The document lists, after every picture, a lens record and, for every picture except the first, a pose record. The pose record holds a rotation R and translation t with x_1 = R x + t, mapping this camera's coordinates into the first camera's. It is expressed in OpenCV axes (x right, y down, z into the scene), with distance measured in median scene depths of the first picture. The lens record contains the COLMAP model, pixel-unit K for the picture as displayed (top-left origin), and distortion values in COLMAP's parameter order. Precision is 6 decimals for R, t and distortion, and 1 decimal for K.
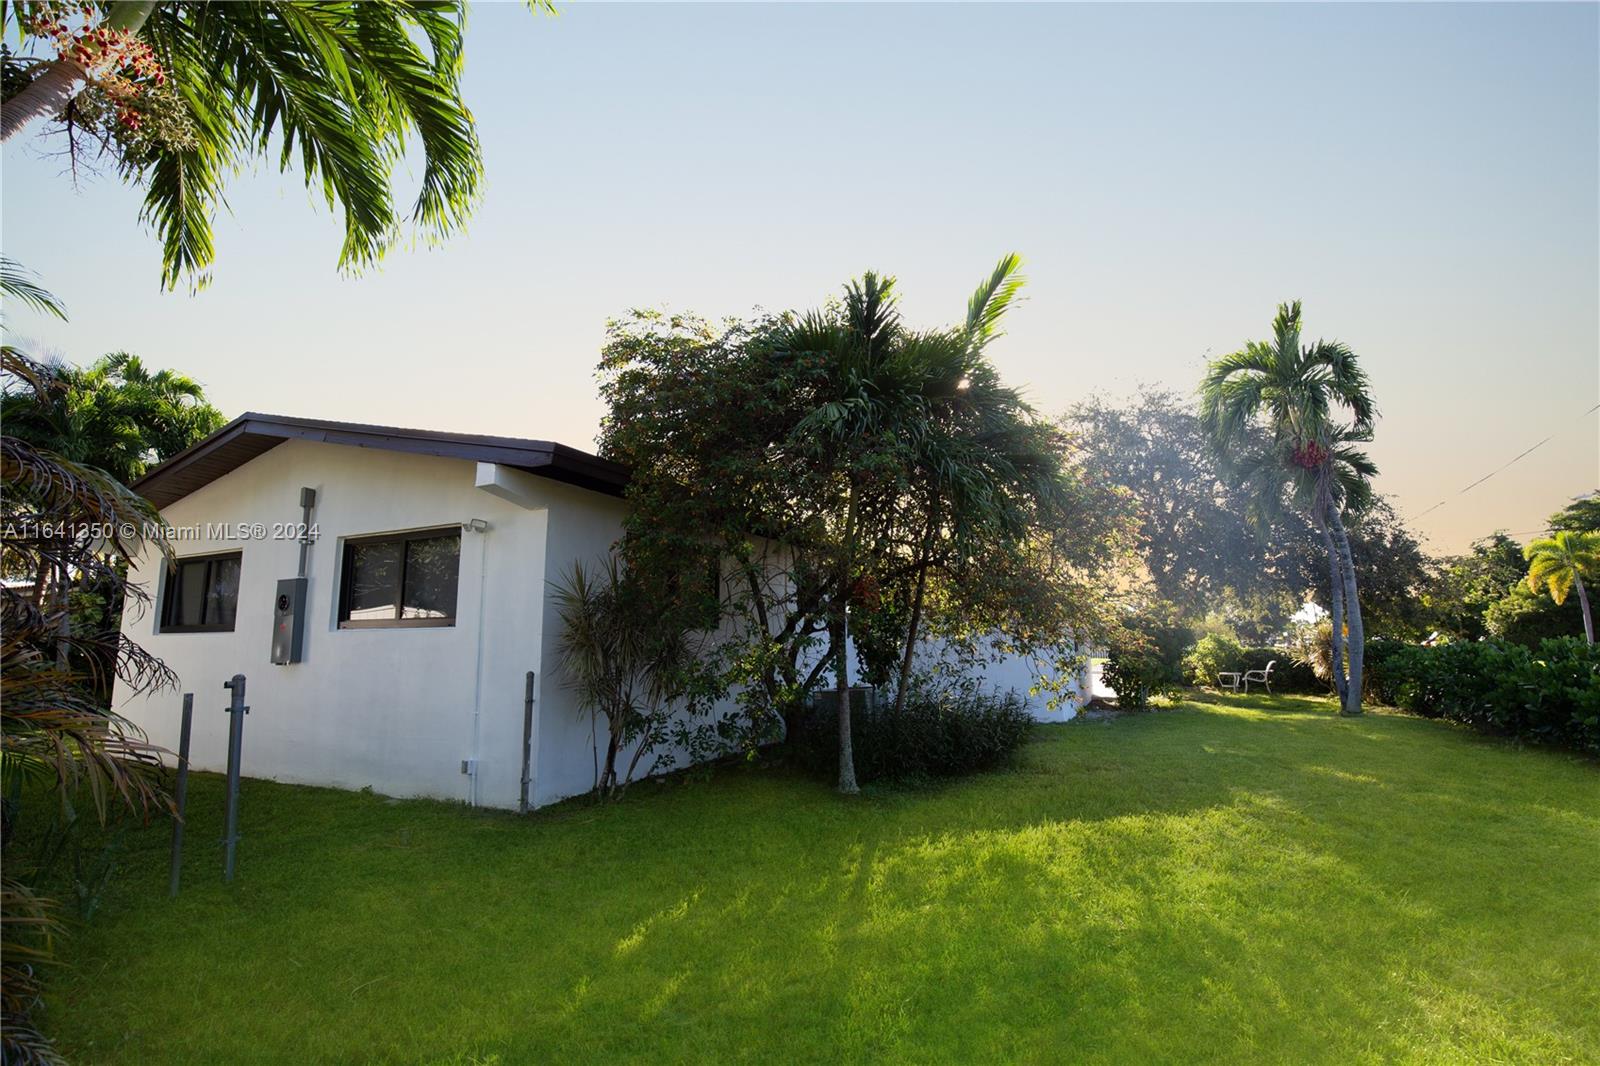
lens RADIAL K [[729.5, 0, 800.1], [0, 729.5, 530.7], [0, 0, 1]] dist [-0.002772, -0.000043]
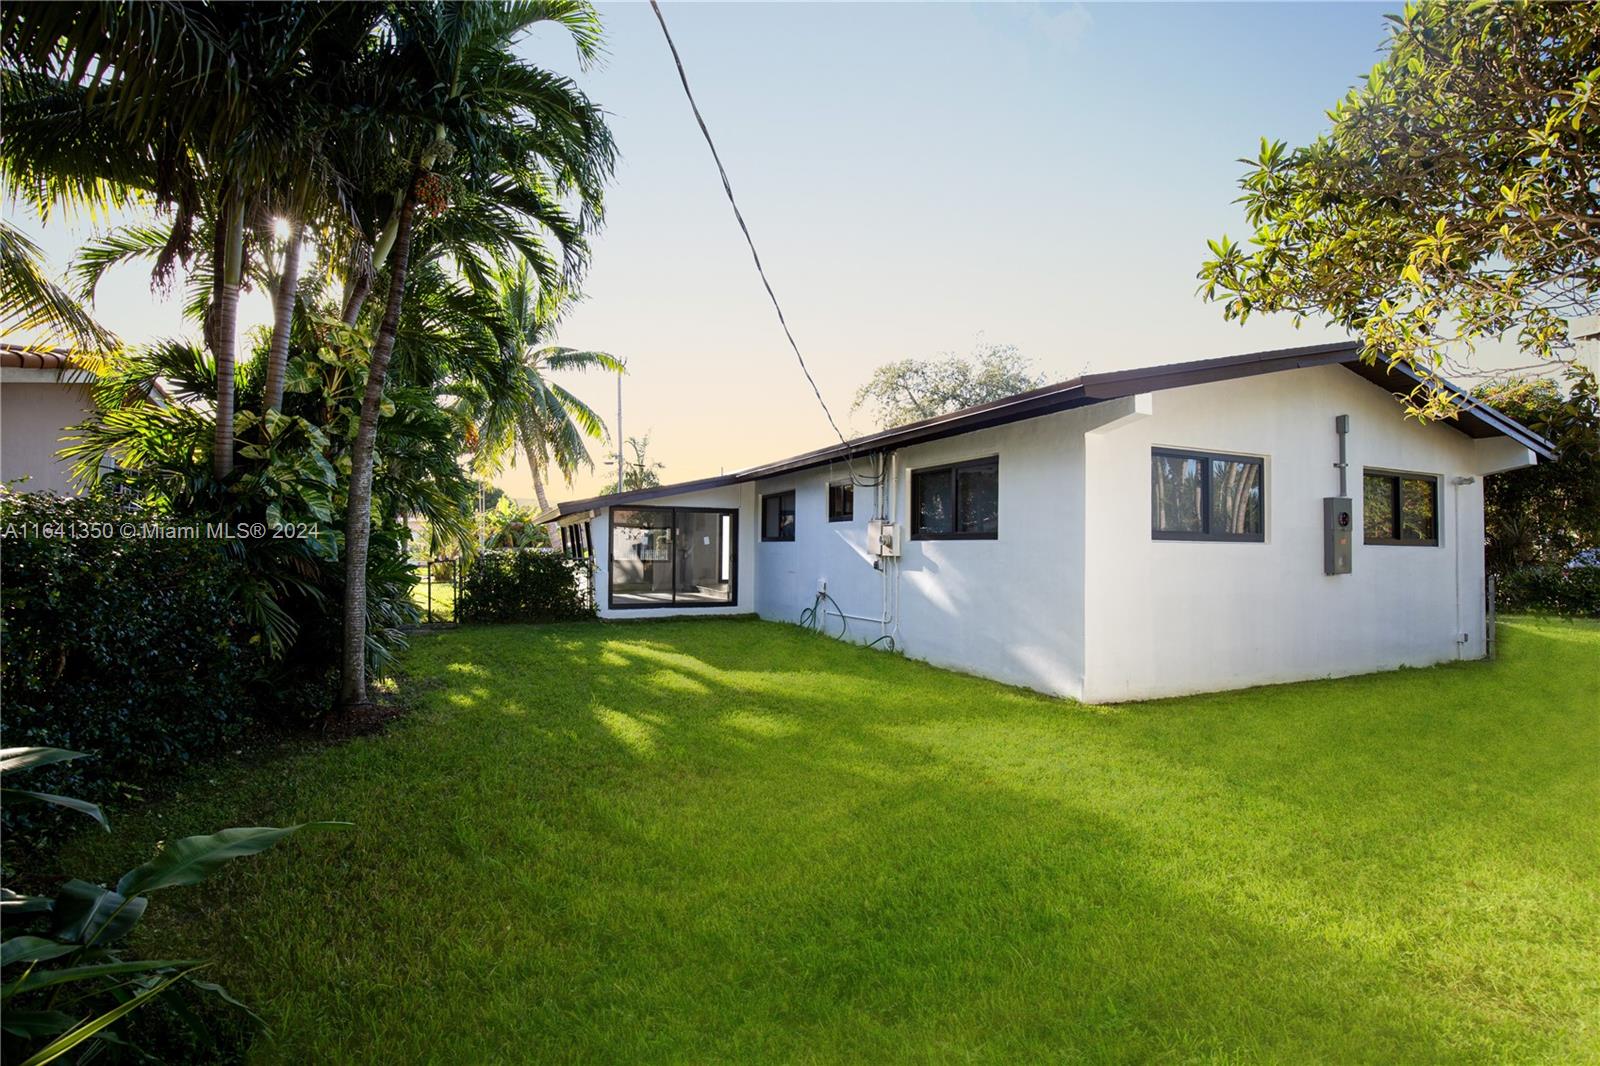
lens RADIAL K [[729.5, 0, 800.1], [0, 729.5, 543.7], [0, 0, 1]] dist [-0.002772, -0.000043]
pose [[0.586927, 0.027346, 0.809178, -2.032785], [-0.121348, 0.991111, 0.054524, 0.171879], [-0.800495, -0.130193, 0.585028, 0.993044]]
